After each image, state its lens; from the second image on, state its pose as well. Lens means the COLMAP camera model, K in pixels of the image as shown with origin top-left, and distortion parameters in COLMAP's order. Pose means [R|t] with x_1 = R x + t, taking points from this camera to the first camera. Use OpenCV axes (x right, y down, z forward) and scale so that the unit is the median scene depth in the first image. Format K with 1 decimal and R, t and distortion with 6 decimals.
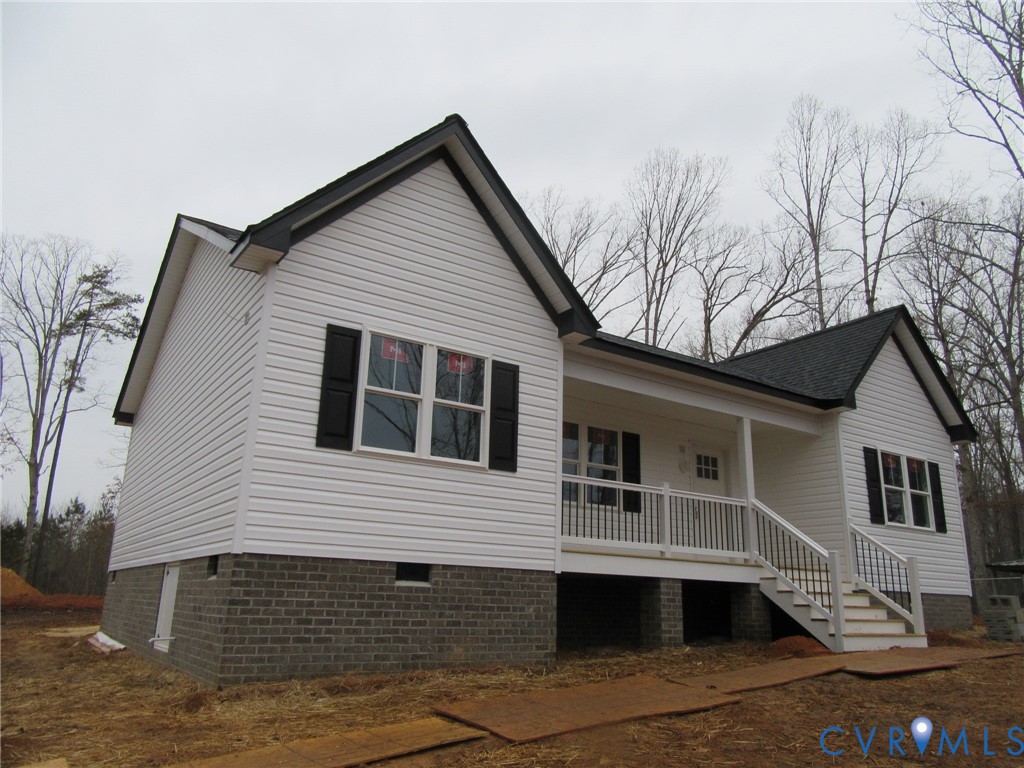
lens RADIAL K [[752.9, 0, 512.0], [0, 752.9, 384.0], [0, 0, 1]] dist [-0.010589, -0.001024]
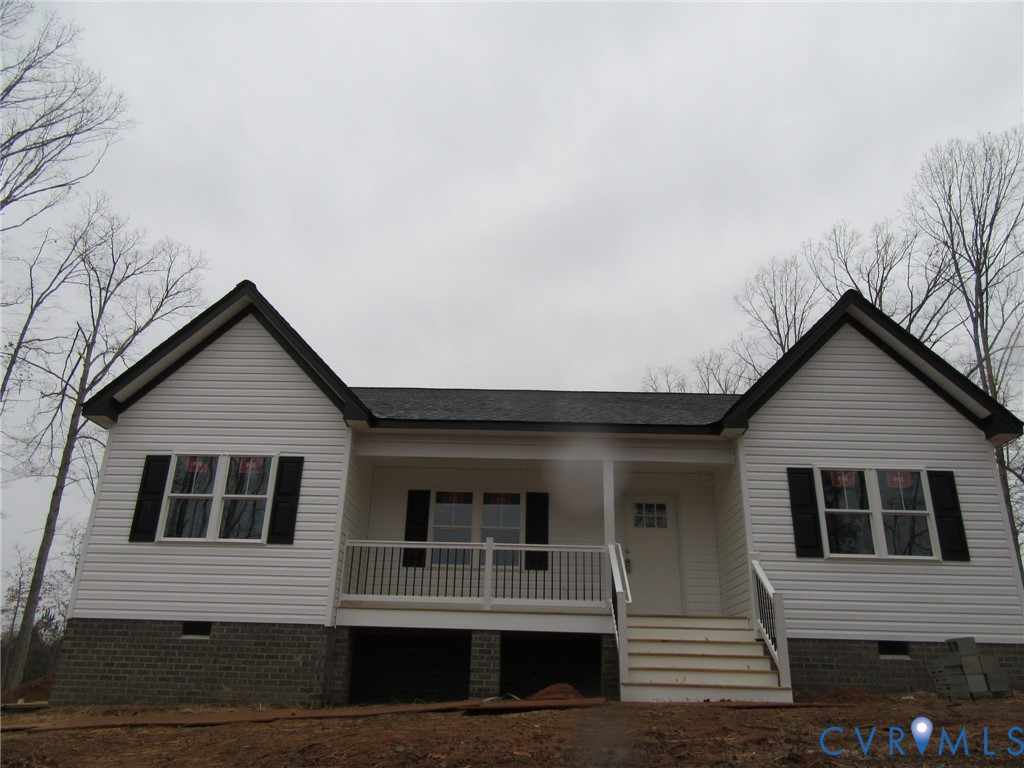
lens RADIAL K [[759.6, 0, 512.0], [0, 759.6, 384.0], [0, 0, 1]] dist [-0.006438, 0.001297]
pose [[0.817594, -0.222924, -0.530891, 1.039245], [0.157258, 0.973411, -0.166556, 0.128099], [0.553905, 0.052689, 0.830911, 0.154974]]
